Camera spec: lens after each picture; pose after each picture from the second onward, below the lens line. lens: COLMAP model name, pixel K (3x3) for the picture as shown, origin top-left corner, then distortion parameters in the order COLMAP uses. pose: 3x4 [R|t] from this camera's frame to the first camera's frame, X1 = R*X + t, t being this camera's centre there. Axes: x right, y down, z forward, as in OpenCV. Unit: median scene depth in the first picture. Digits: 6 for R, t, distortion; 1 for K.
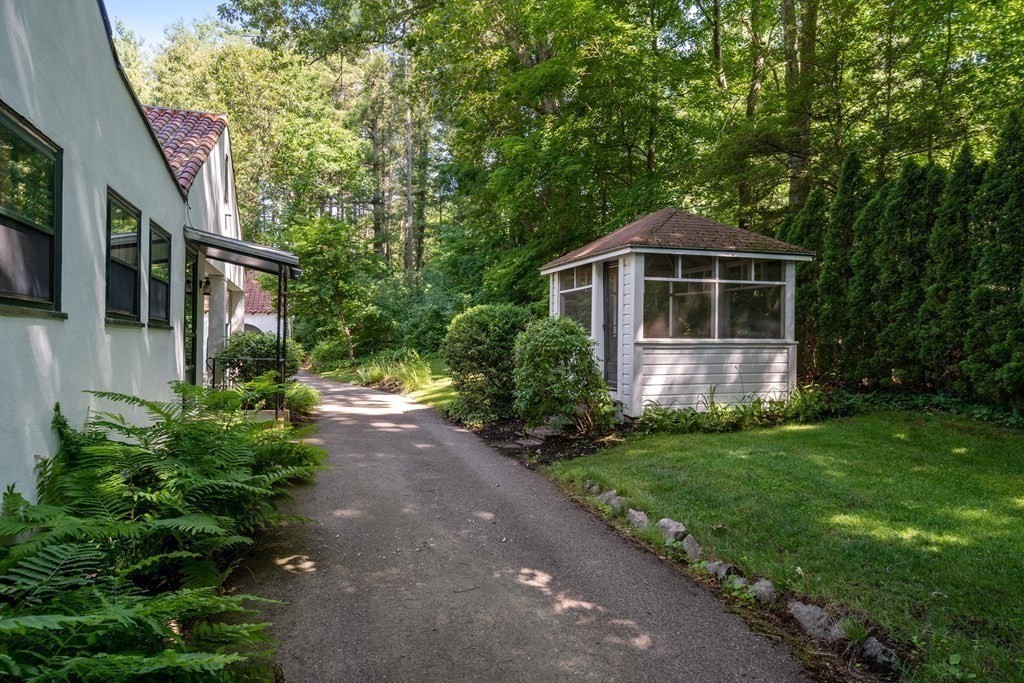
lens RADIAL K [[627.7, 0, 511.1], [0, 627.7, 352.7], [0, 0, 1]] dist [-0.000151, -0.000663]
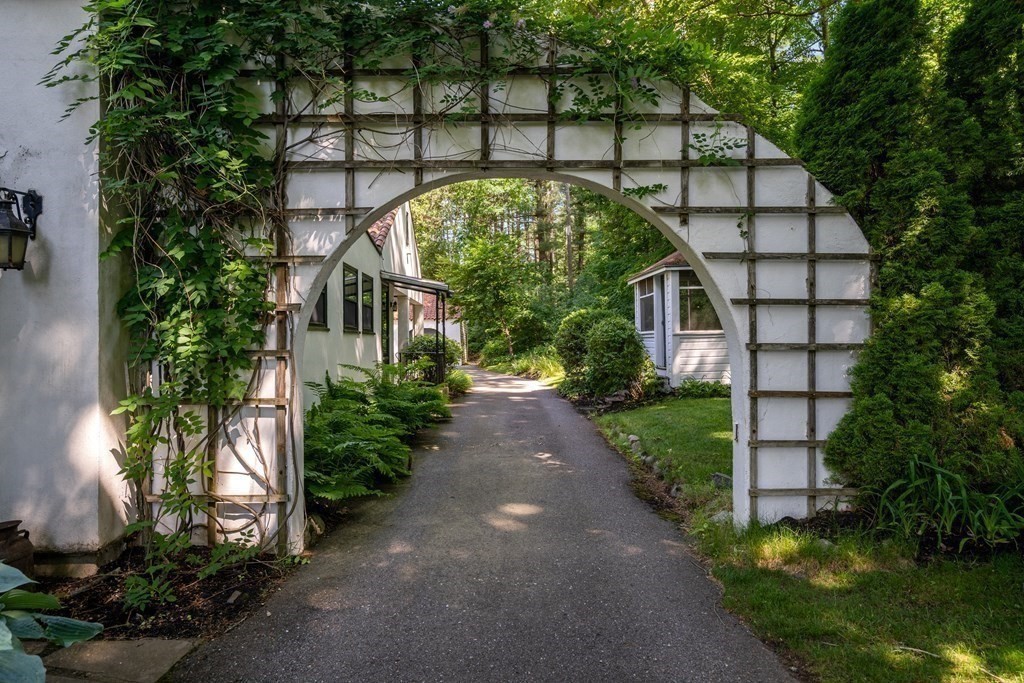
lens RADIAL K [[627.7, 0, 511.1], [0, 627.7, 352.7], [0, 0, 1]] dist [-0.000151, -0.000663]
pose [[0.959103, -0.020828, -0.282291, 0.184776], [0.021780, 0.999763, 0.000234, 0.012588], [0.282219, -0.006373, 0.959329, -0.332621]]
